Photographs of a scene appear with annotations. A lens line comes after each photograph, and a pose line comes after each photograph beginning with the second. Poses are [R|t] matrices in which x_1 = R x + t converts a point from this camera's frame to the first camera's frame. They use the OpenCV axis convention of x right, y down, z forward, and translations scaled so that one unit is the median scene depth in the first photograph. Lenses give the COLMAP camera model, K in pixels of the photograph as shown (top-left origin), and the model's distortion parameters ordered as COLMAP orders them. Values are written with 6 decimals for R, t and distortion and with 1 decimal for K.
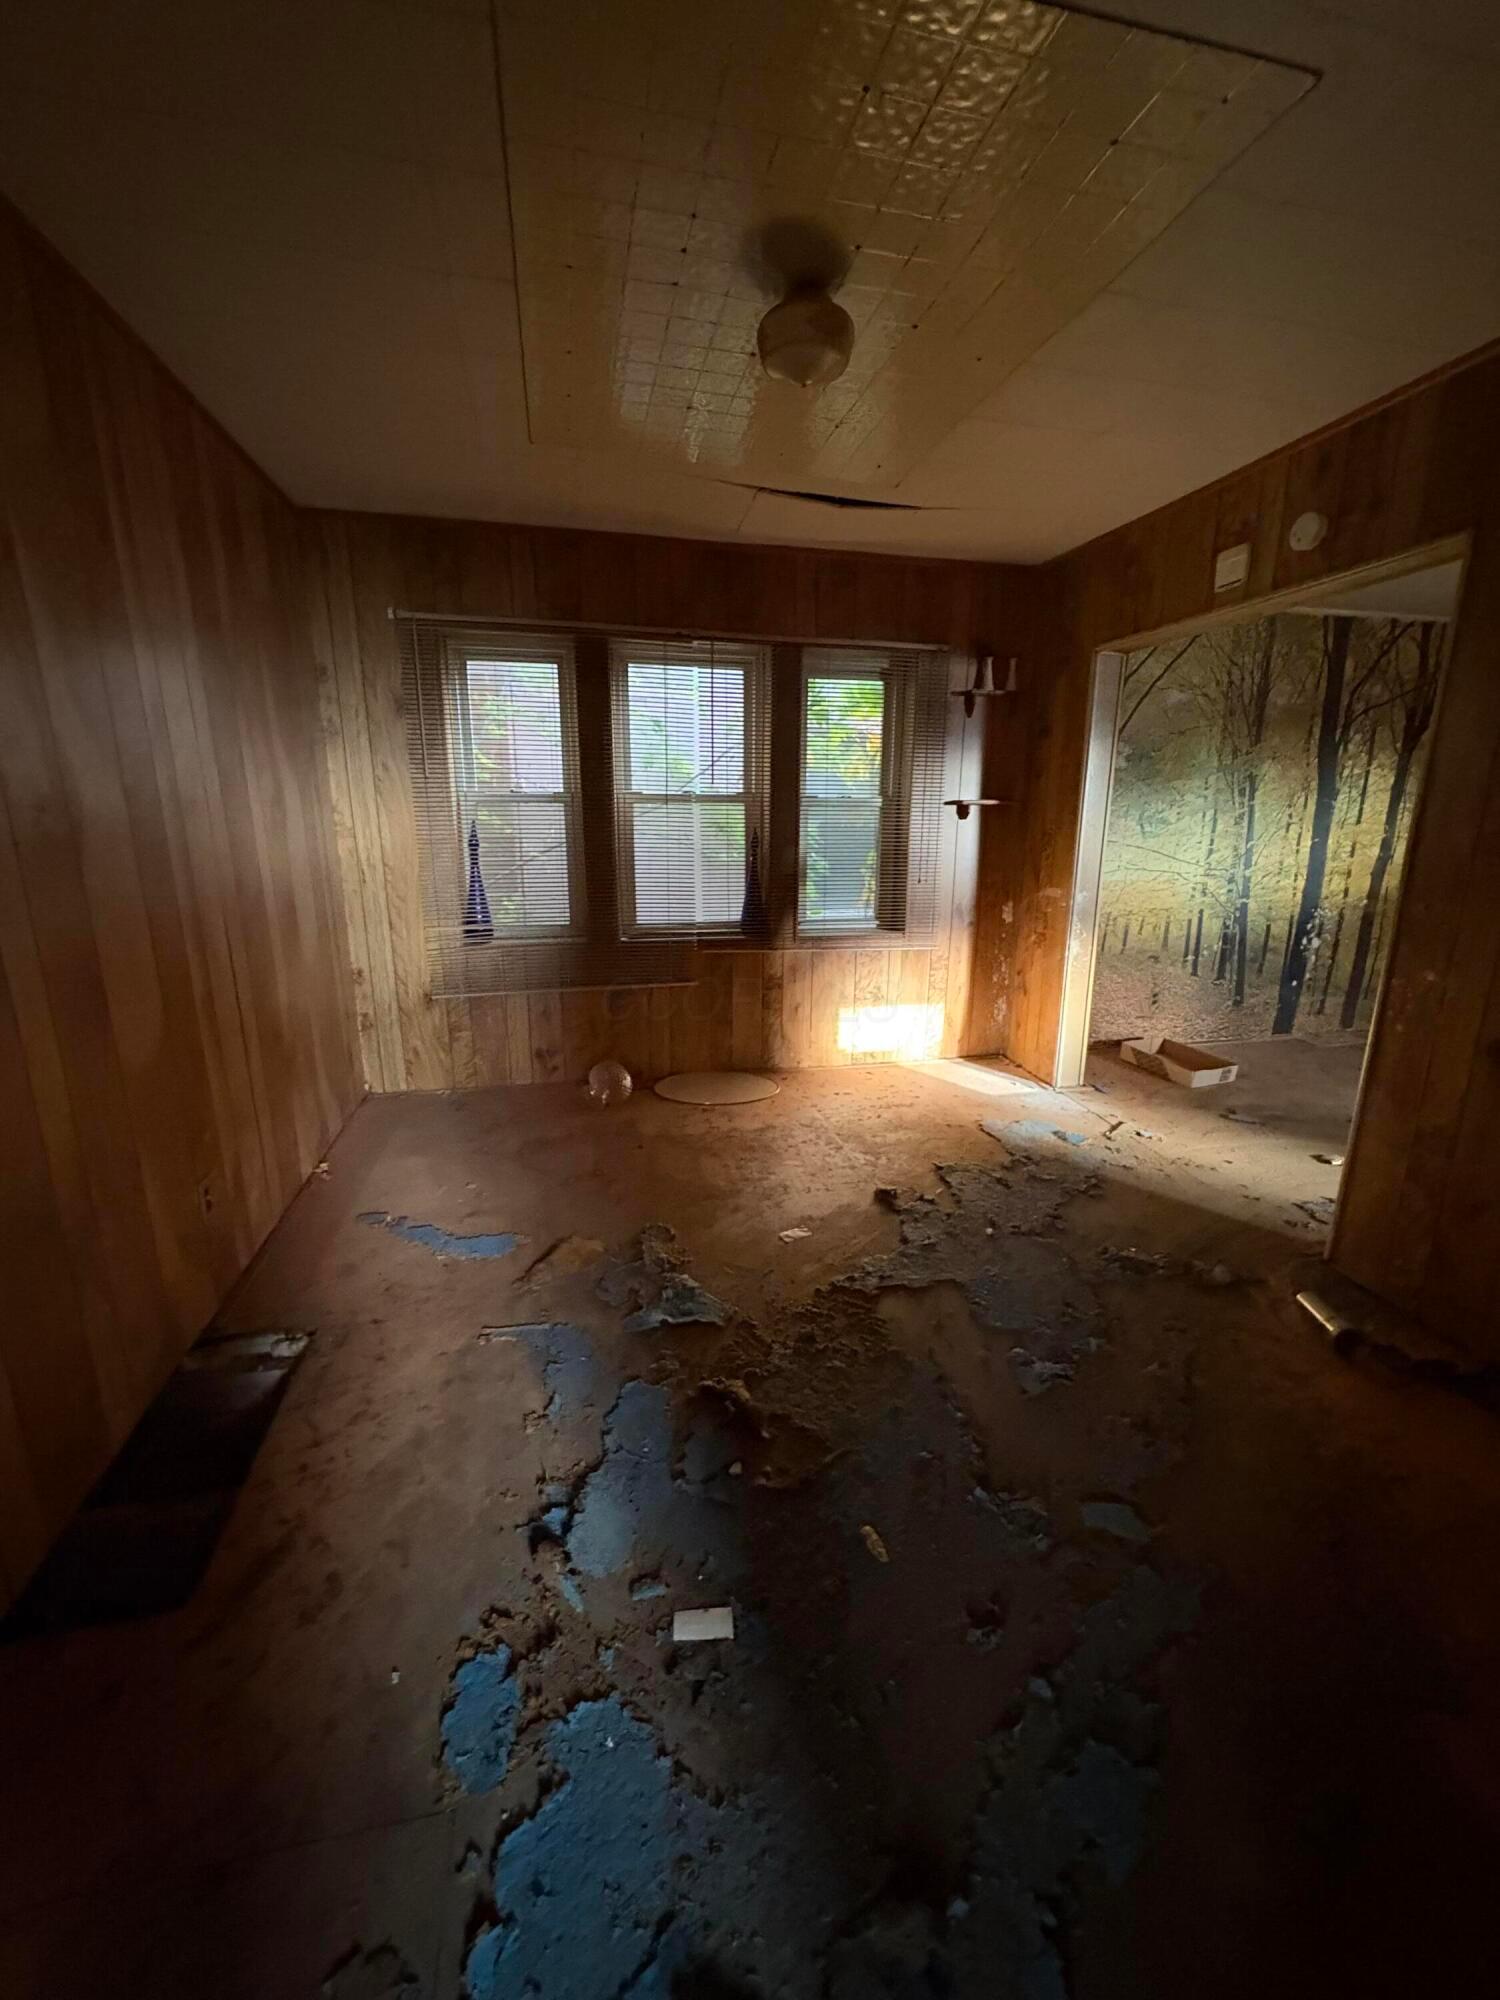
lens RADIAL K [[793.5, 0, 745.0], [0, 793.5, 1004.7], [0, 0, 1]] dist [-0.000719, 0.000071]
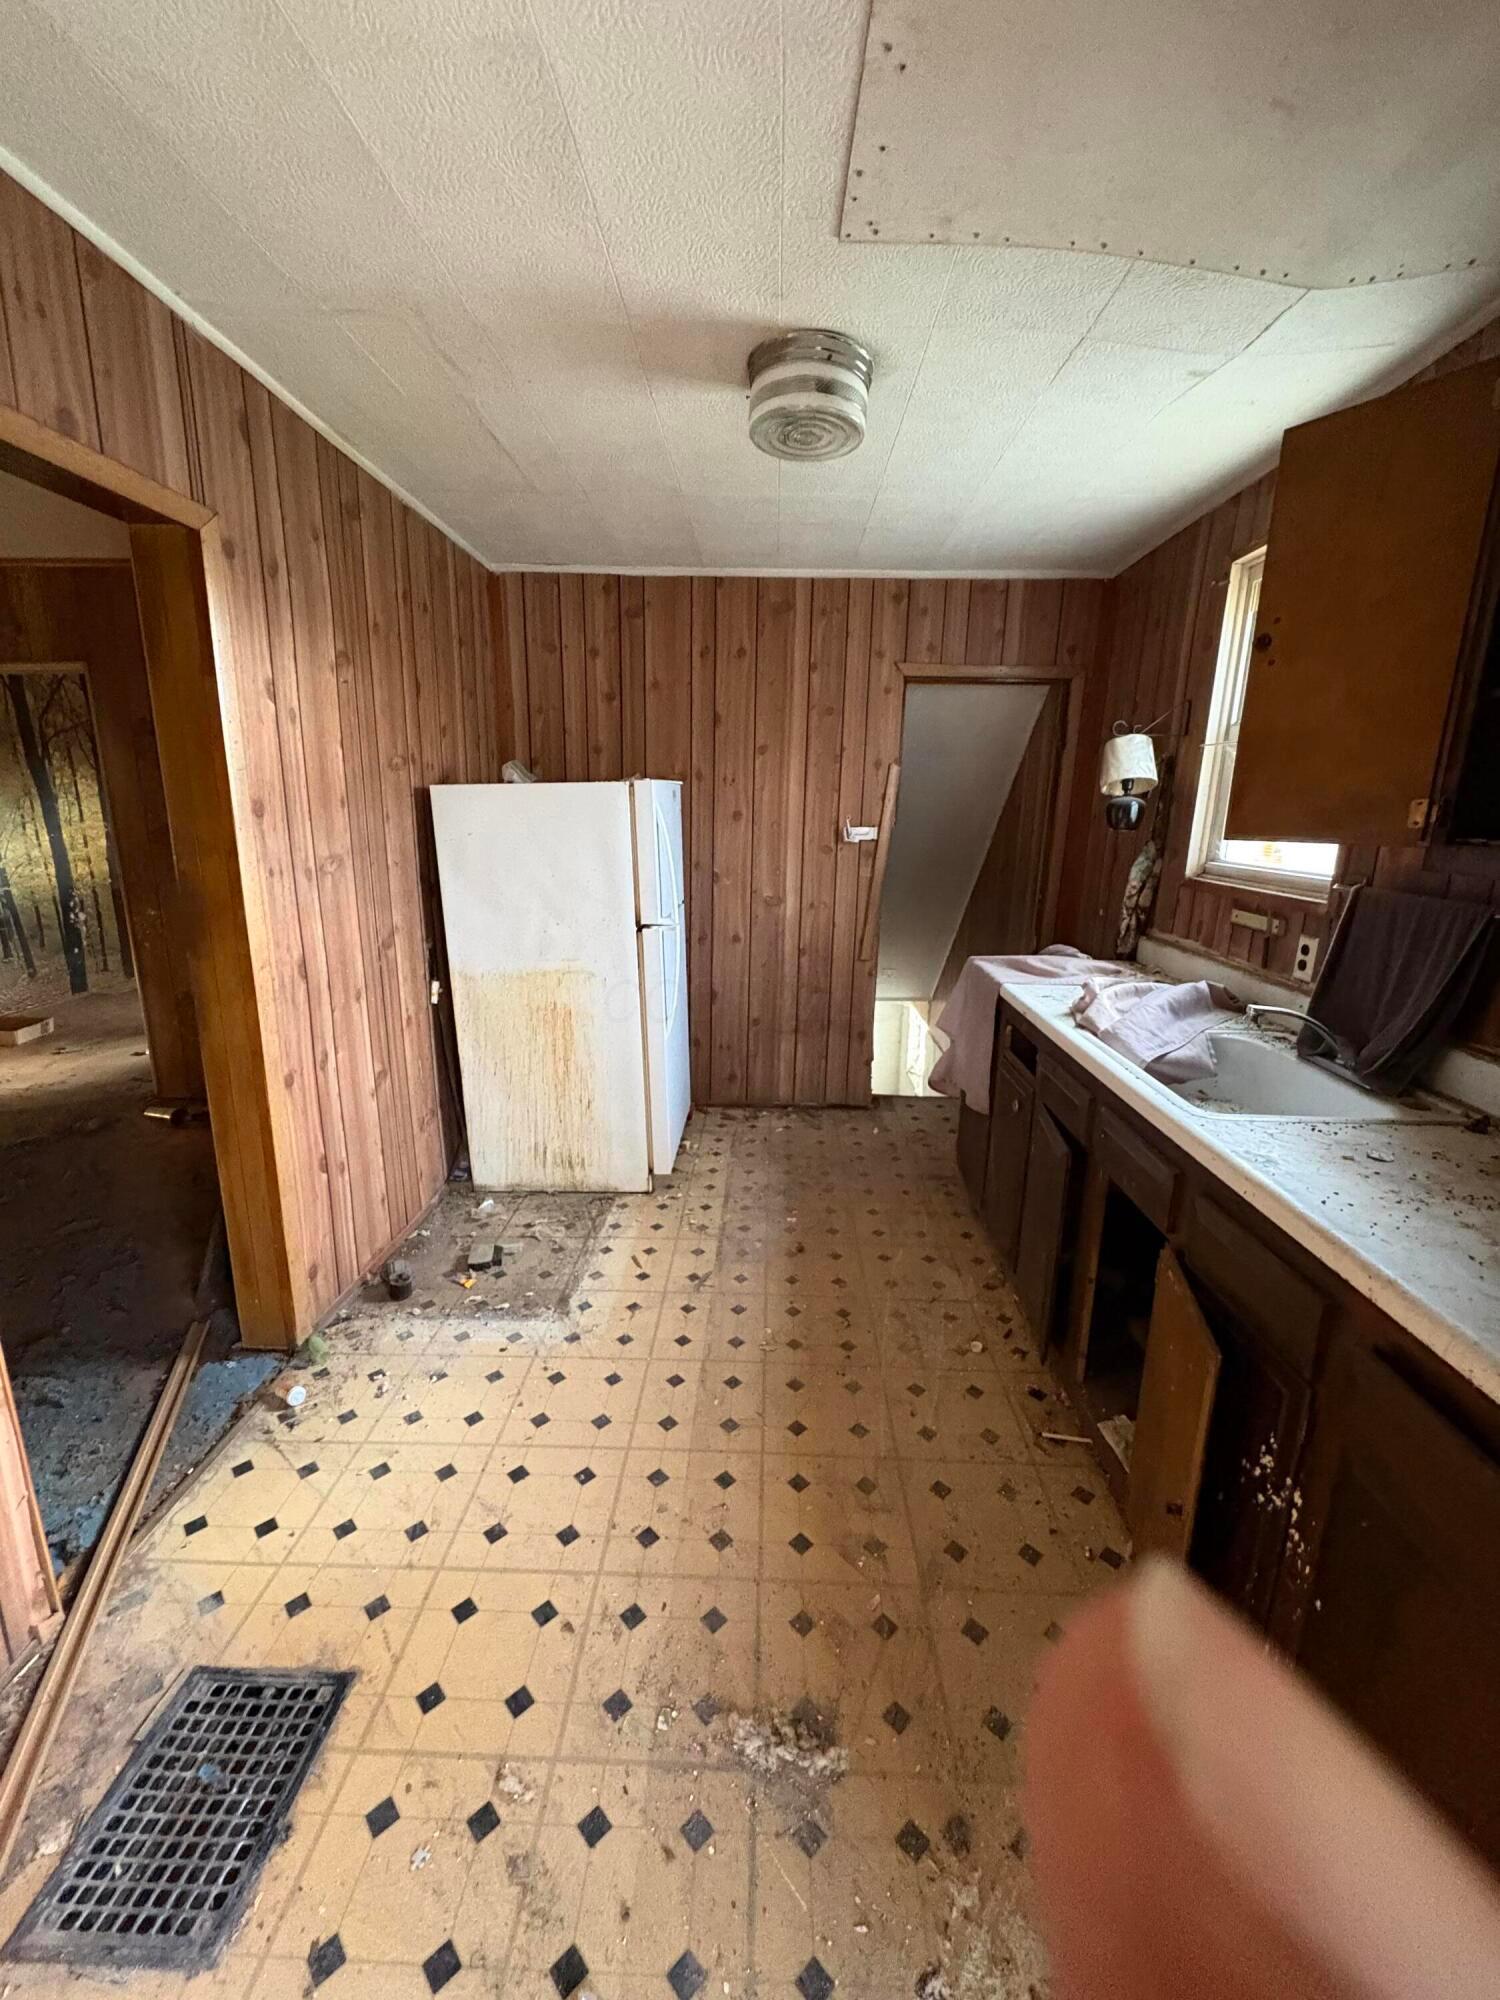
lens RADIAL K [[800.8, 0, 750.2], [0, 800.8, 996.2], [0, 0, 1]] dist [-0.000431, -0.000031]
pose [[0.244192, -0.226163, 0.942985, -0.260010], [0.219606, 0.960057, 0.173389, 0.059307], [-0.944533, 0.164745, 0.284105, -0.357755]]
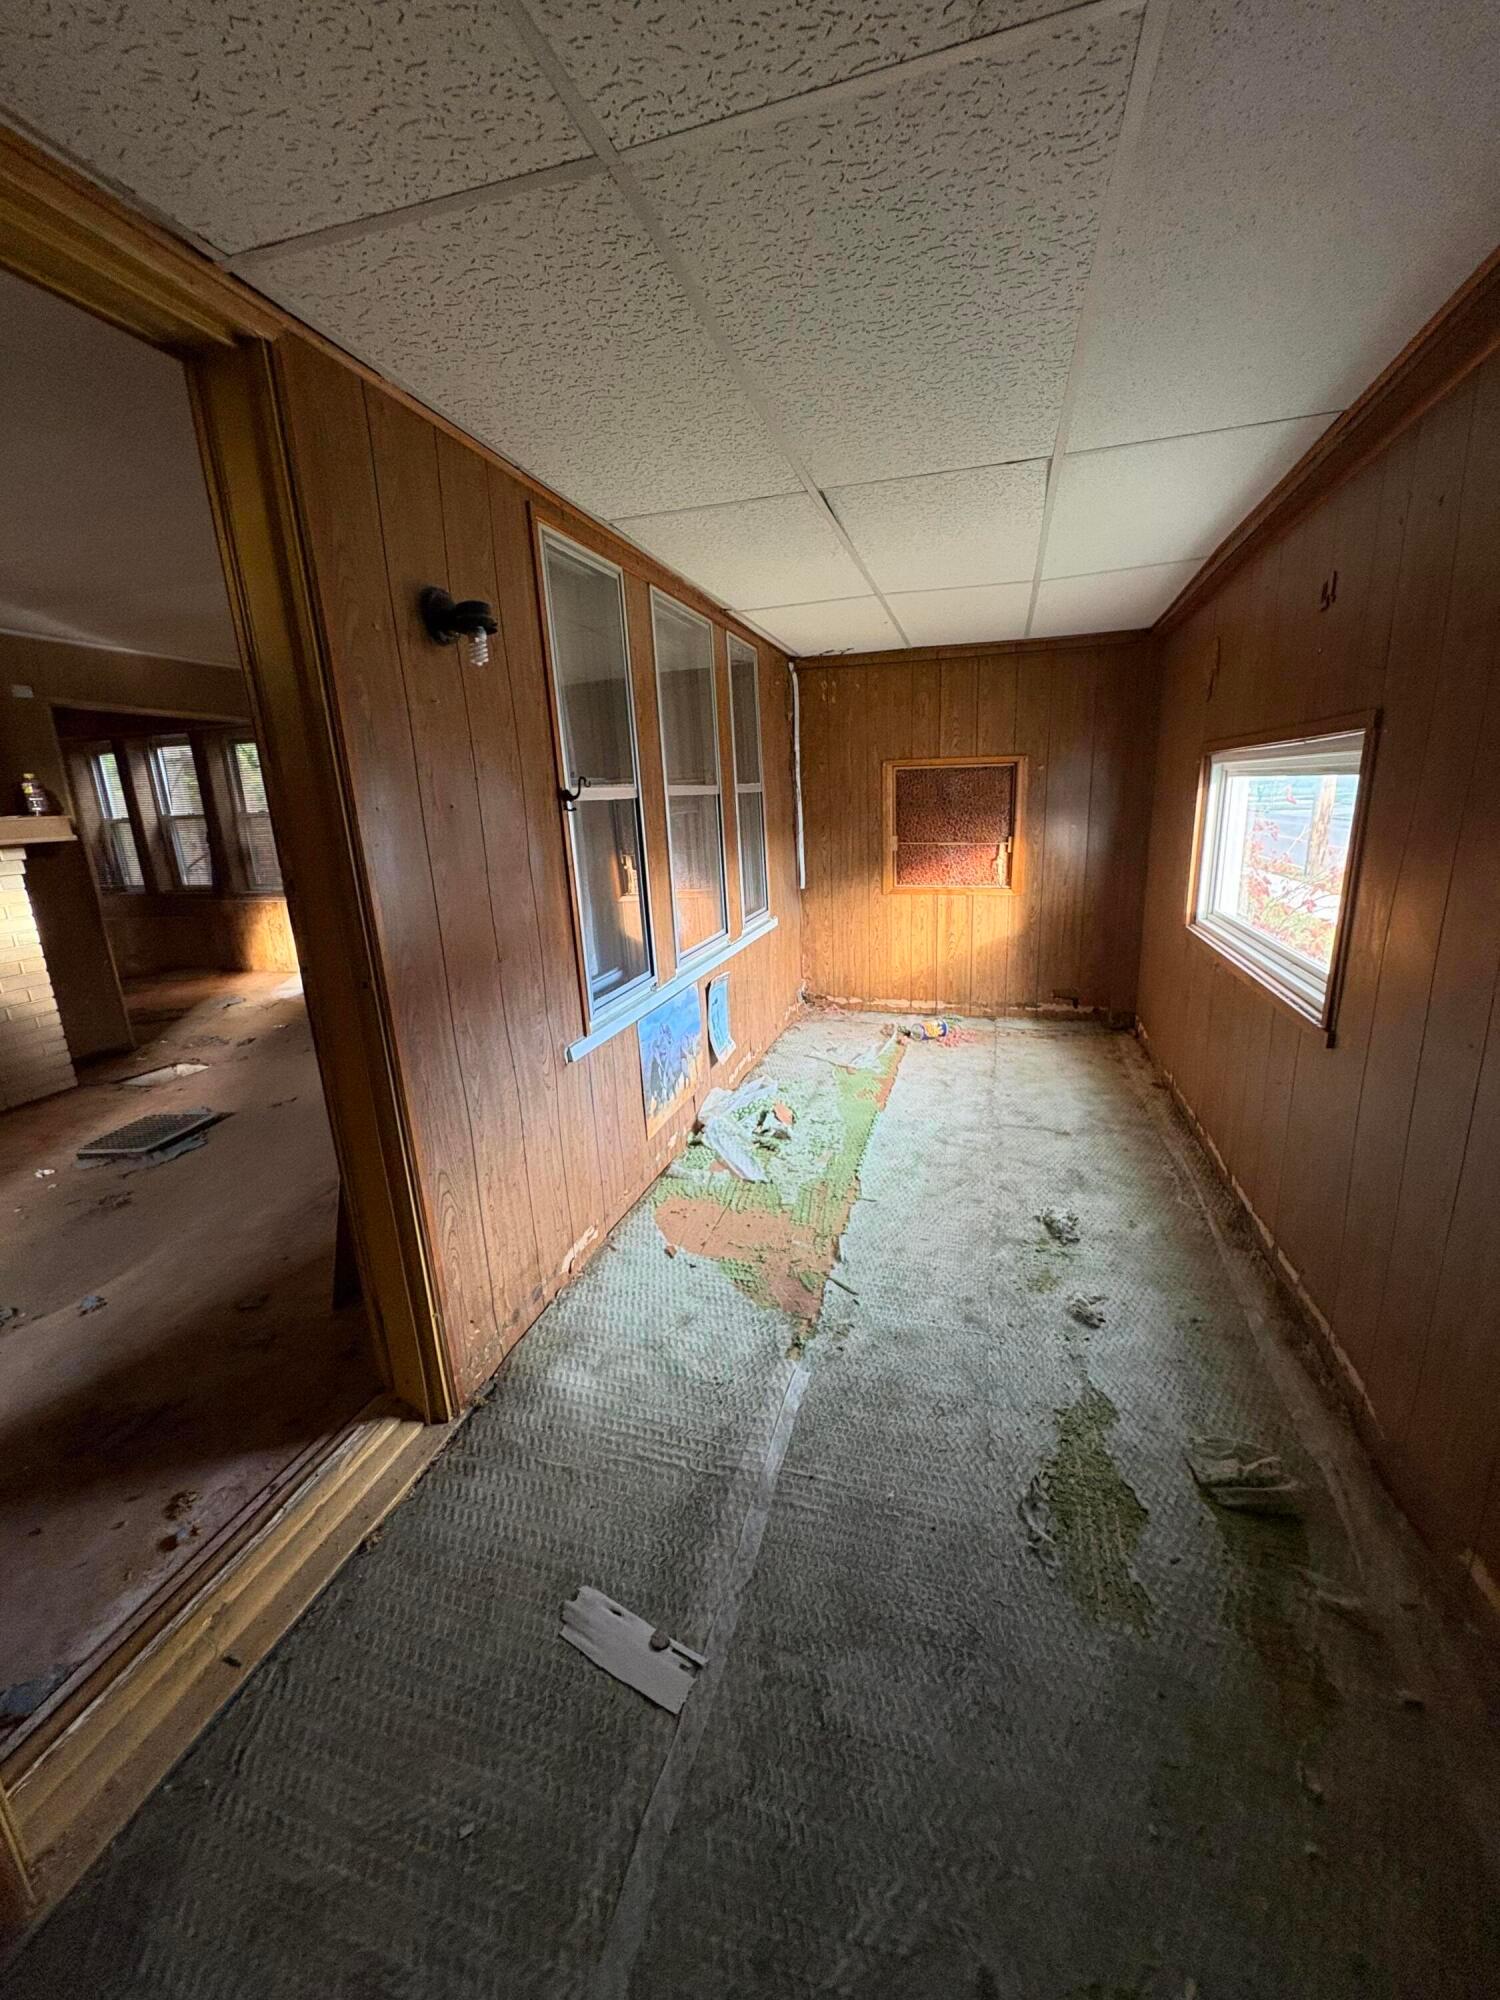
lens RADIAL K [[793.5, 0, 745.0], [0, 793.5, 1004.7], [0, 0, 1]] dist [-0.000719, 0.000071]
pose [[0.866919, 0.083736, -0.491364, 1.738148], [-0.072132, 0.996487, 0.042553, 0.004947], [0.493201, -0.001447, 0.869914, 0.020030]]
